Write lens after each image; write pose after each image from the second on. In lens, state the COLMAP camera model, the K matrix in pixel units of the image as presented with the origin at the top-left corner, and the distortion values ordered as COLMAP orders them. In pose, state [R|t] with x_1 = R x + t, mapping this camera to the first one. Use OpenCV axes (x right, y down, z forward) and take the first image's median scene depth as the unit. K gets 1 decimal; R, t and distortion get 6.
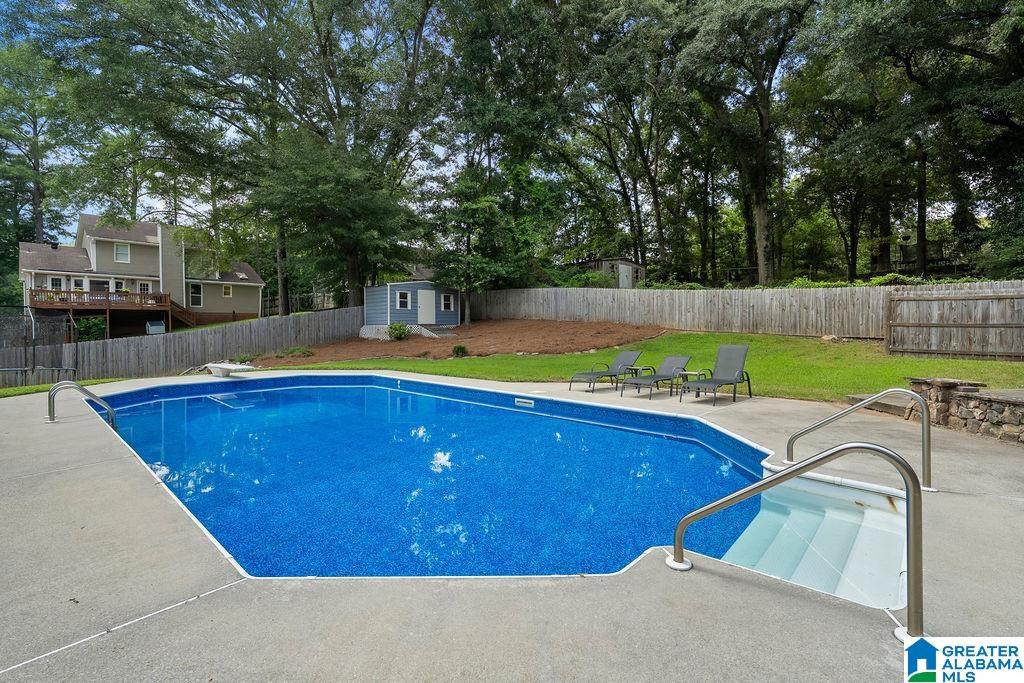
lens RADIAL K [[462.1, 0, 513.1], [0, 462.1, 334.4], [0, 0, 1]] dist [-0.000031, -0.001318]
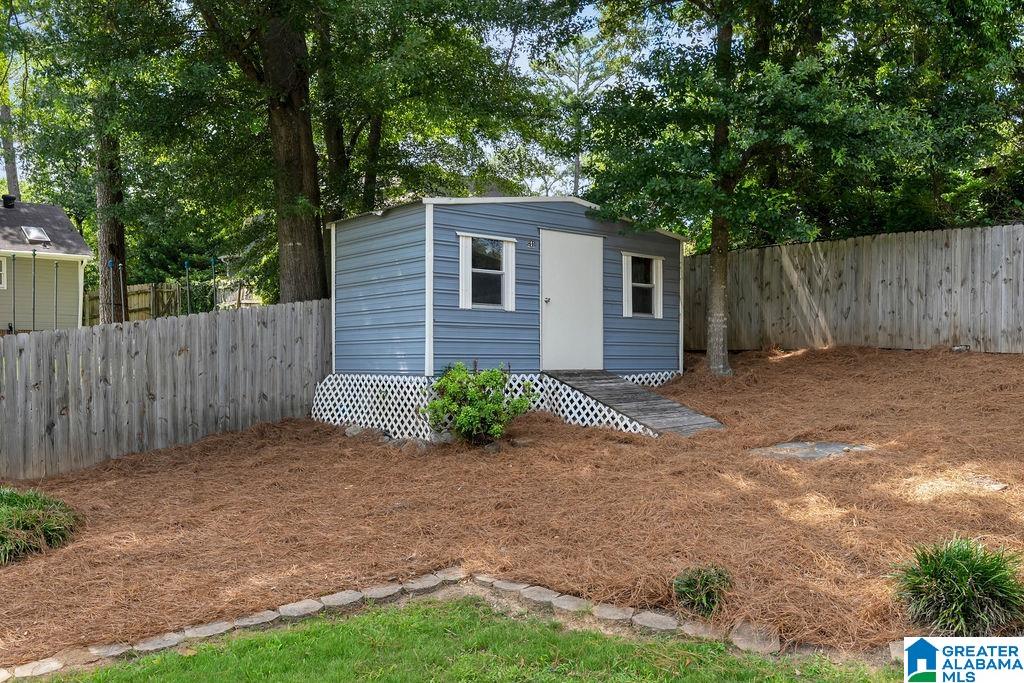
lens RADIAL K [[822.8, 0, 509.0], [0, 822.8, 347.0], [0, 0, 1]] dist [0.000770, 0.000119]
pose [[0.992038, 0.001152, -0.125934, -0.171767], [-0.004883, 0.999558, -0.029324, -0.022670], [0.125845, 0.029706, 0.991605, 0.577645]]
